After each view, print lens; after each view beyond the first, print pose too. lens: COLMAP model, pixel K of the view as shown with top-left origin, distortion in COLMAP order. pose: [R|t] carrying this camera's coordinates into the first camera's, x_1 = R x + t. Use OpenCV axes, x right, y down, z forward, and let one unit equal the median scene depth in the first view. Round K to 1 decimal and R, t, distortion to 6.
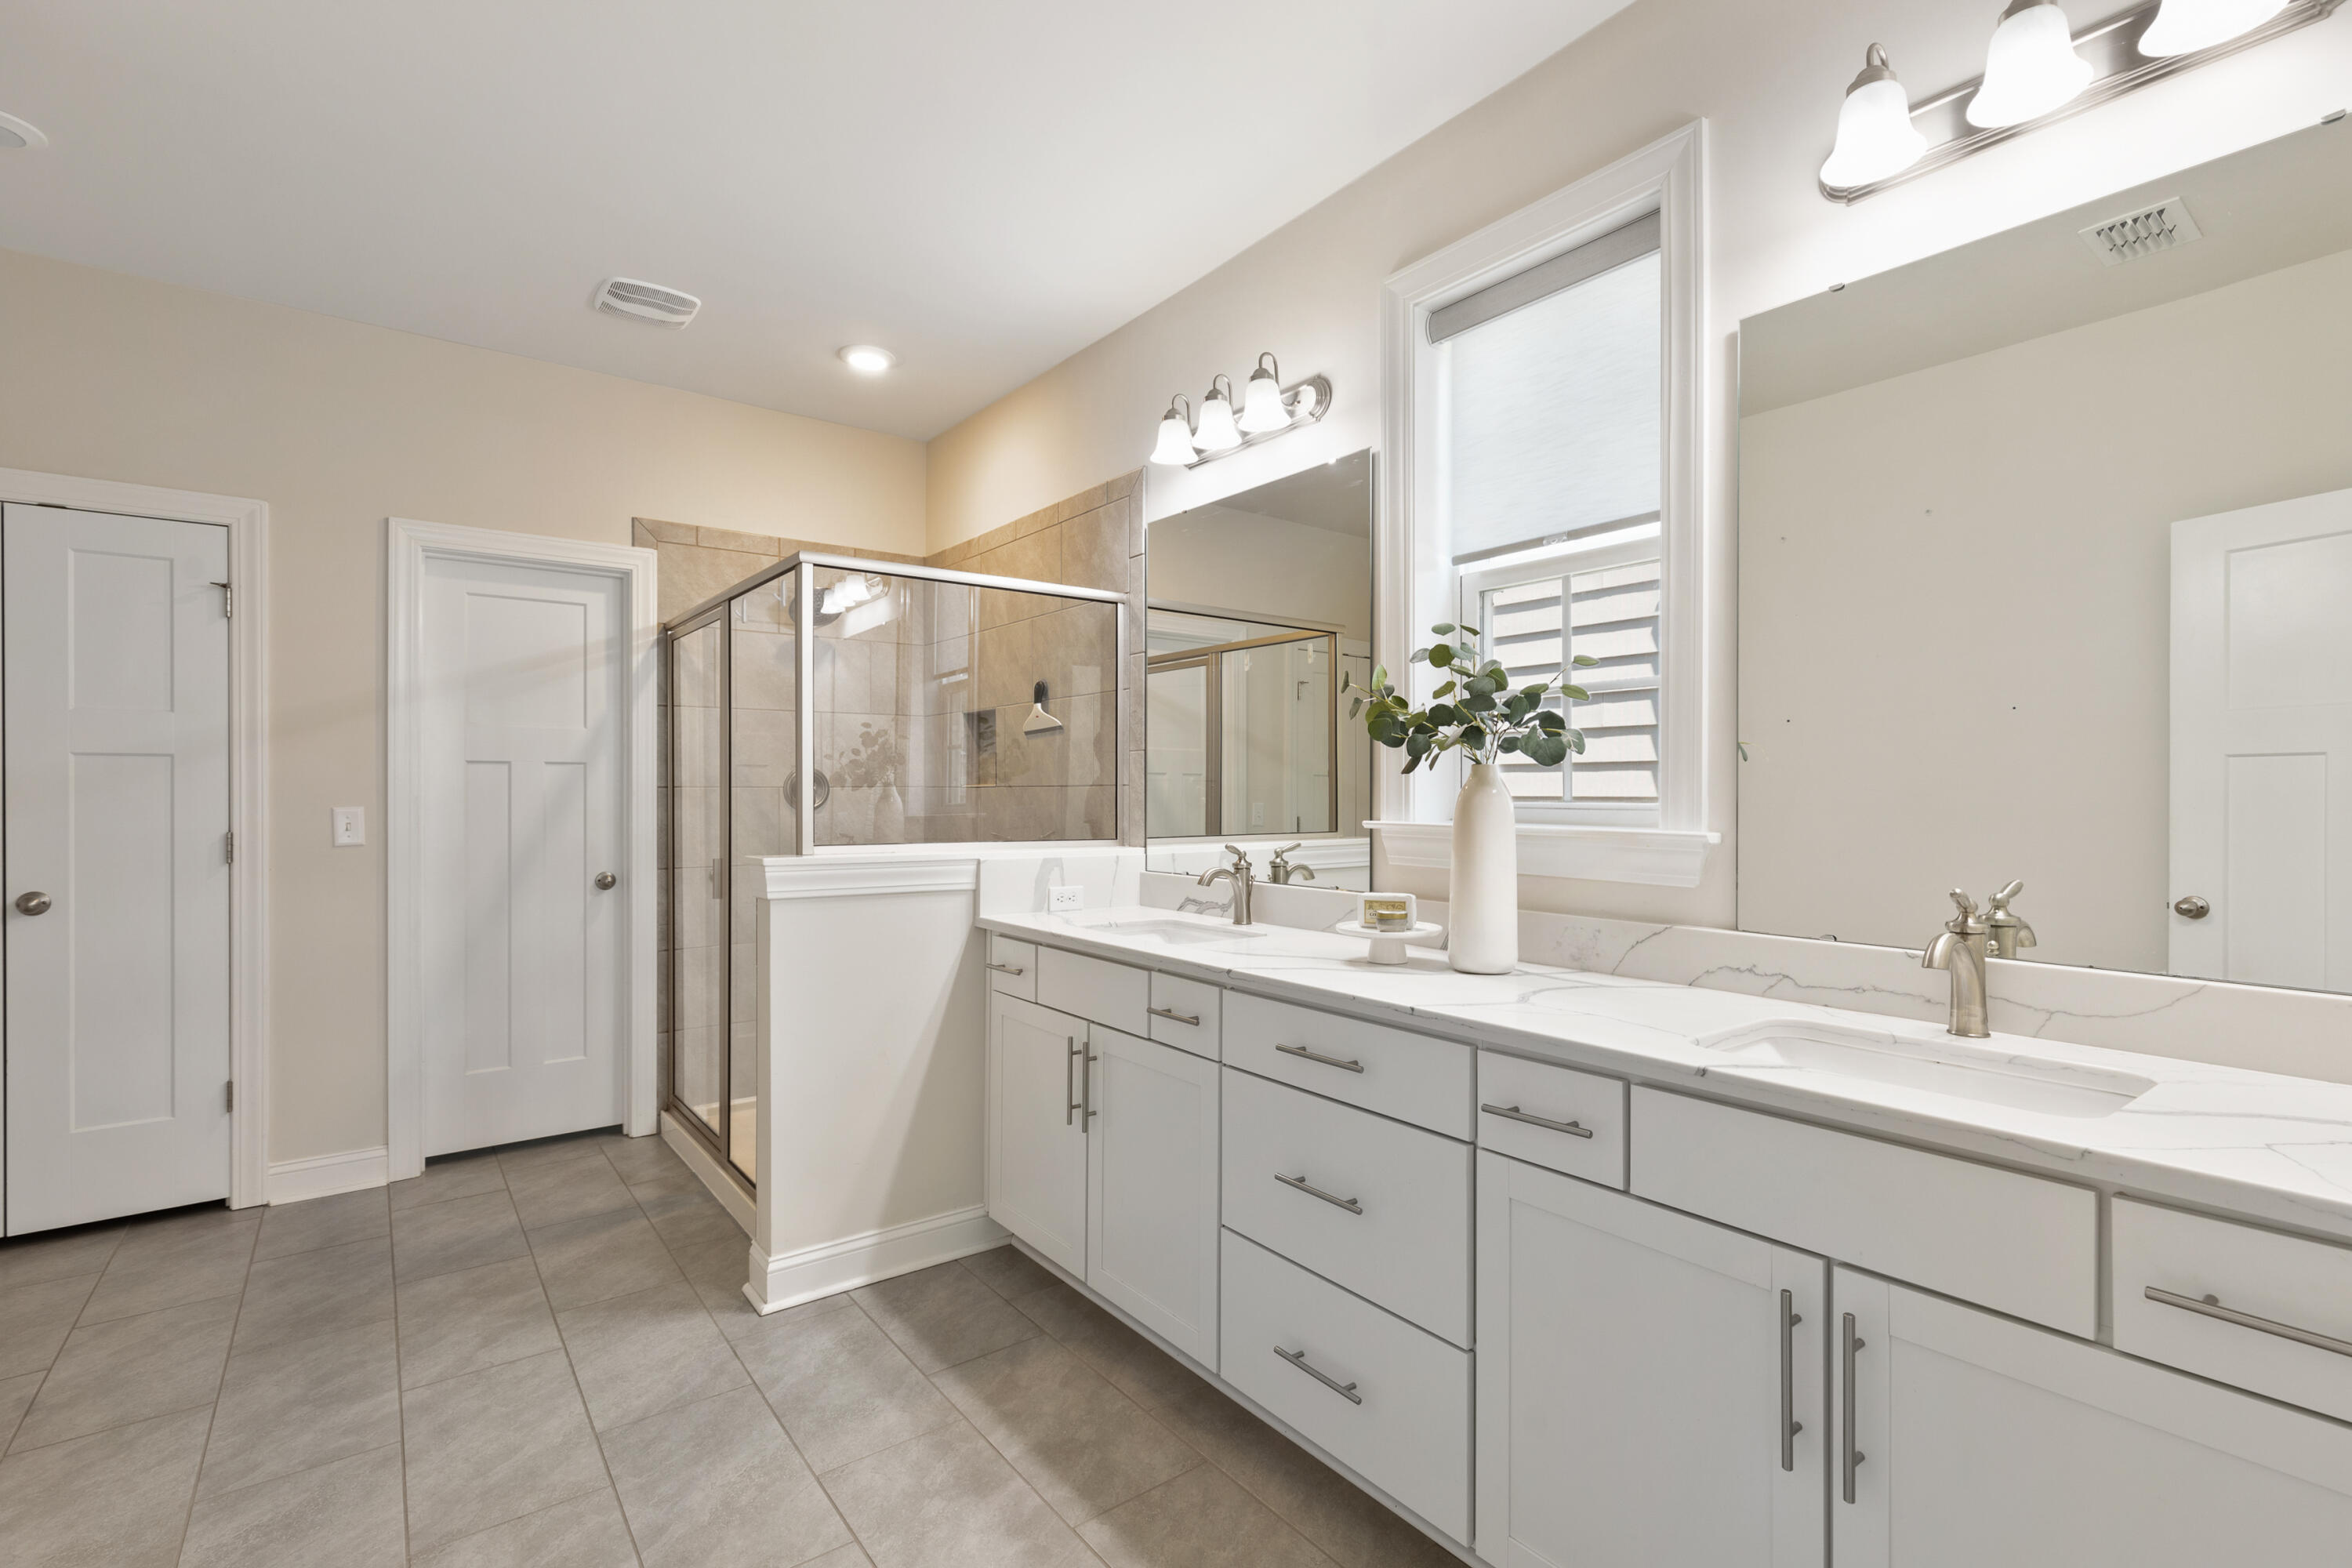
lens RADIAL K [[1073.0, 0, 1184.5], [0, 1073.0, 785.2], [0, 0, 1]] dist [0.003708, 0.000878]
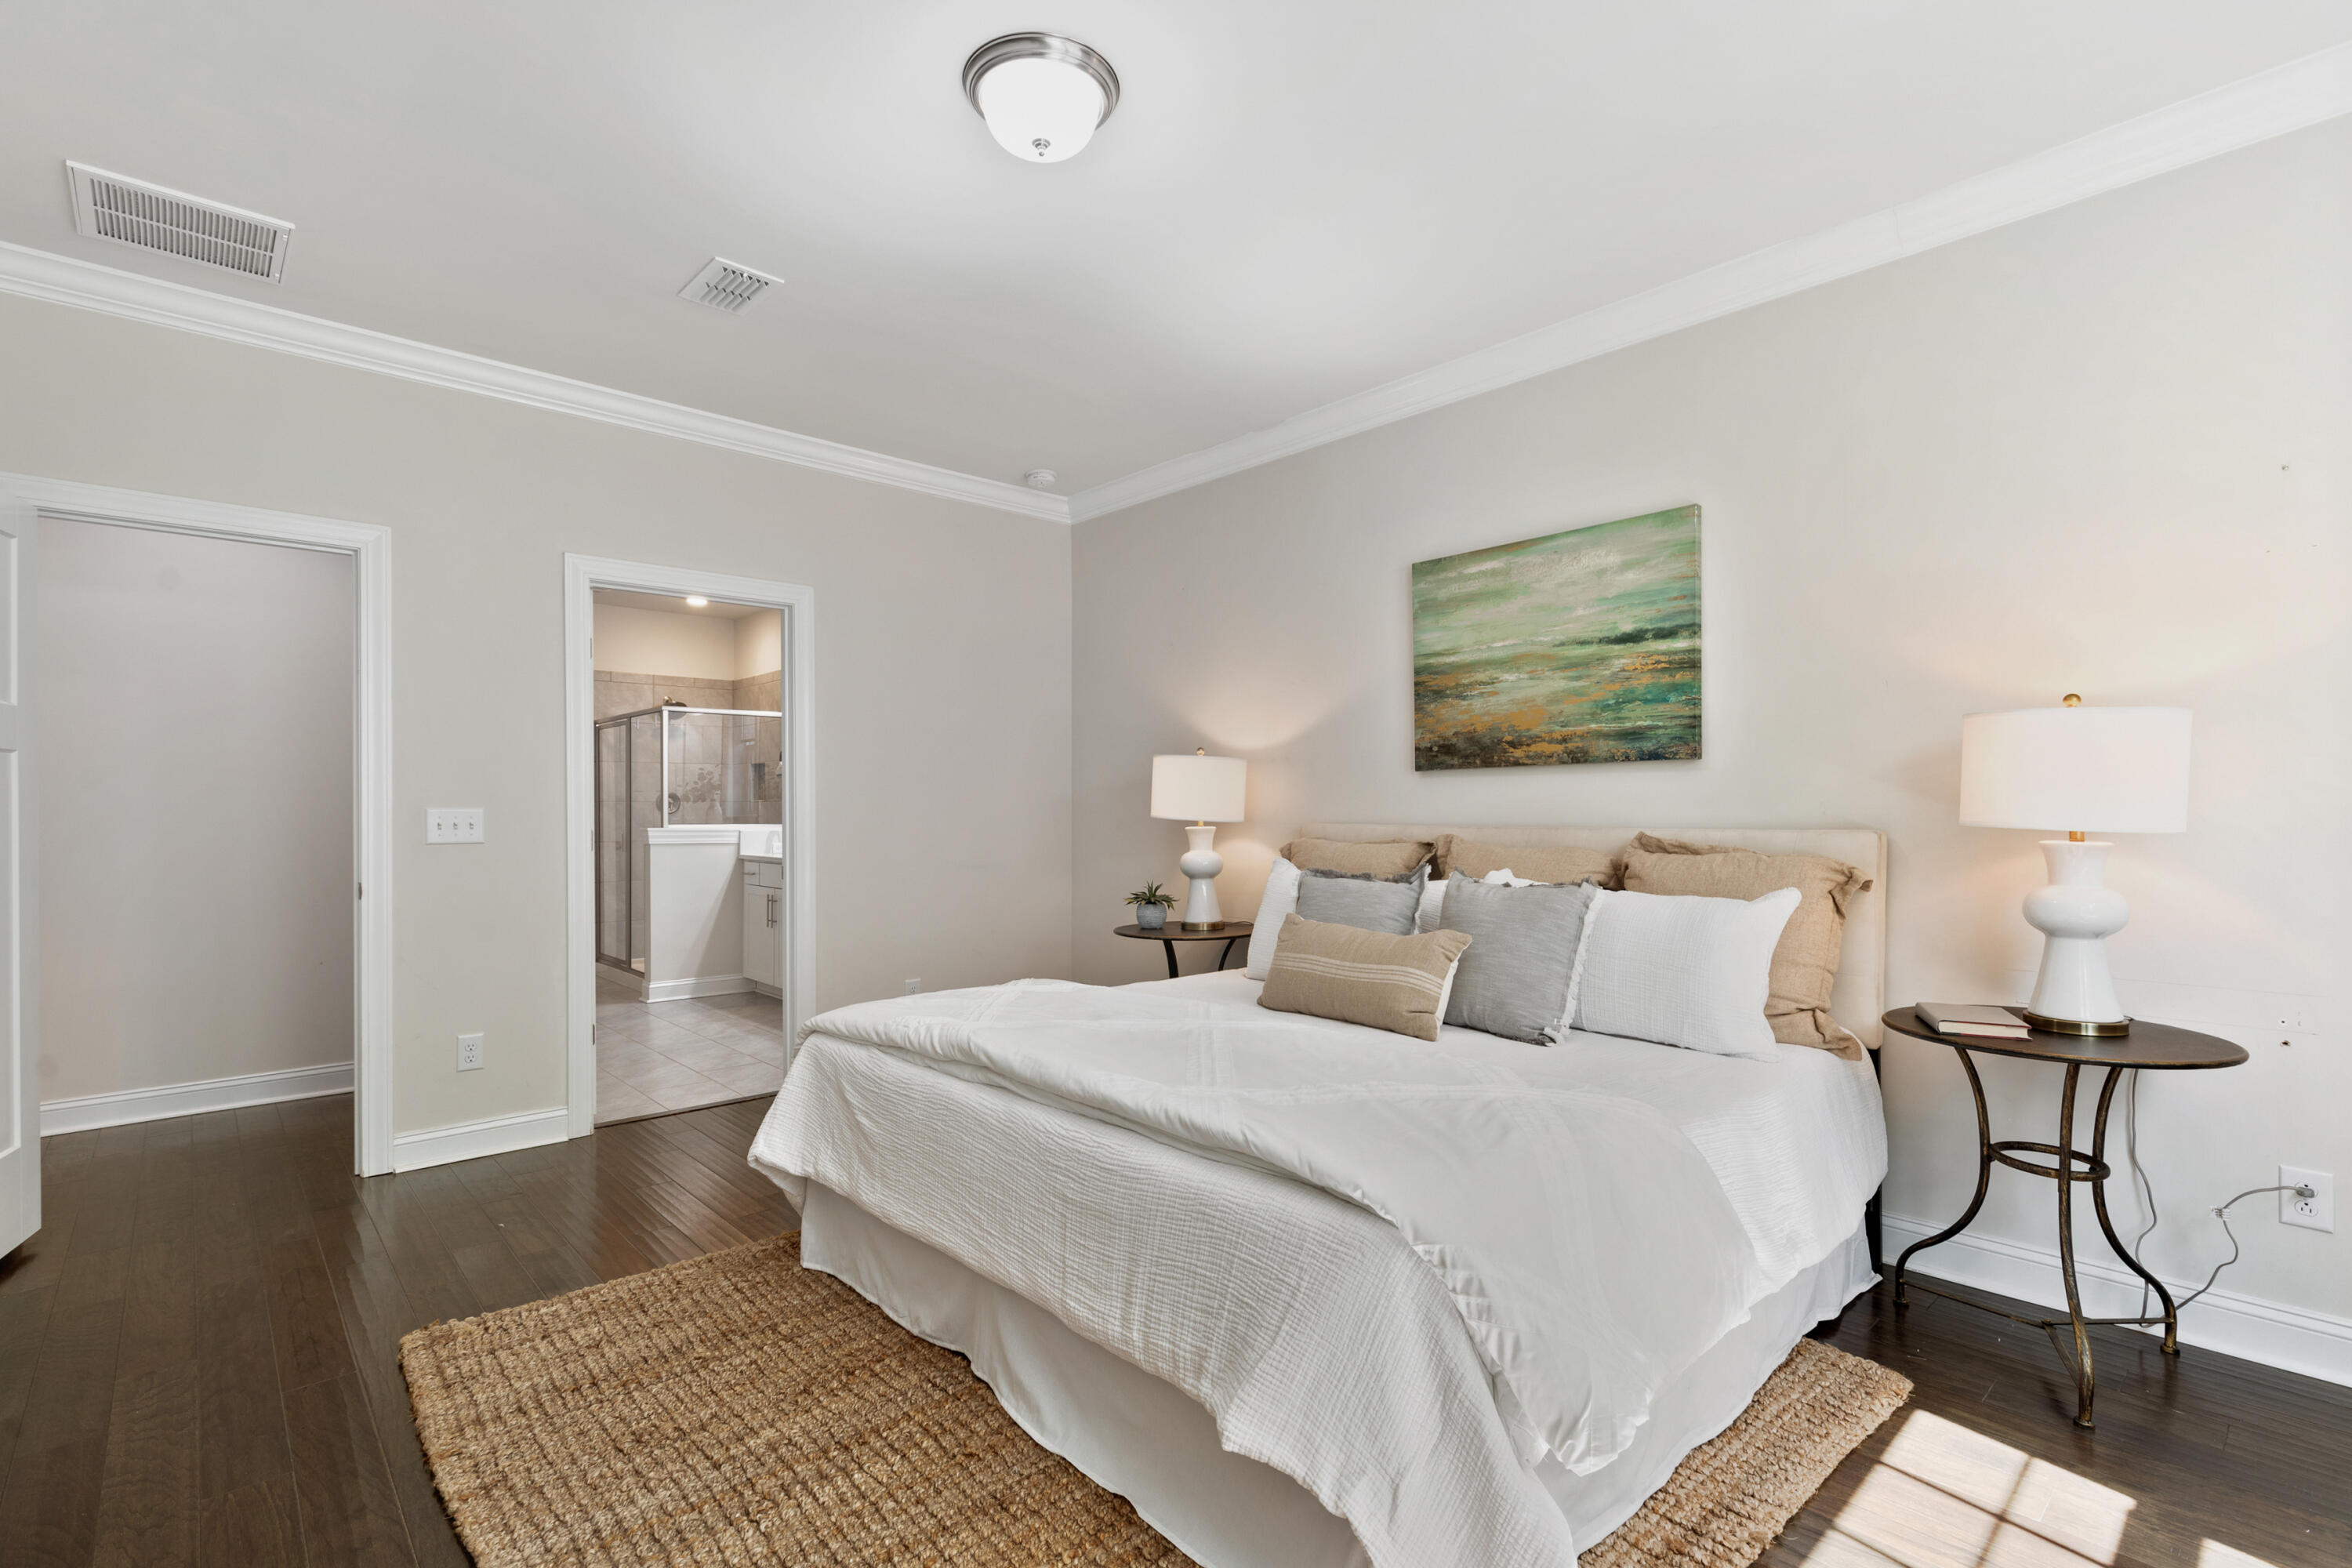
lens RADIAL K [[1073.0, 0, 1165.8], [0, 1073.0, 796.3], [0, 0, 1]] dist [0.003708, 0.000878]
pose [[0.996699, -0.004336, 0.081066, 0.568873], [0.004825, 0.999971, -0.005840, 0.011769], [-0.081038, 0.006212, 0.996692, -1.486917]]
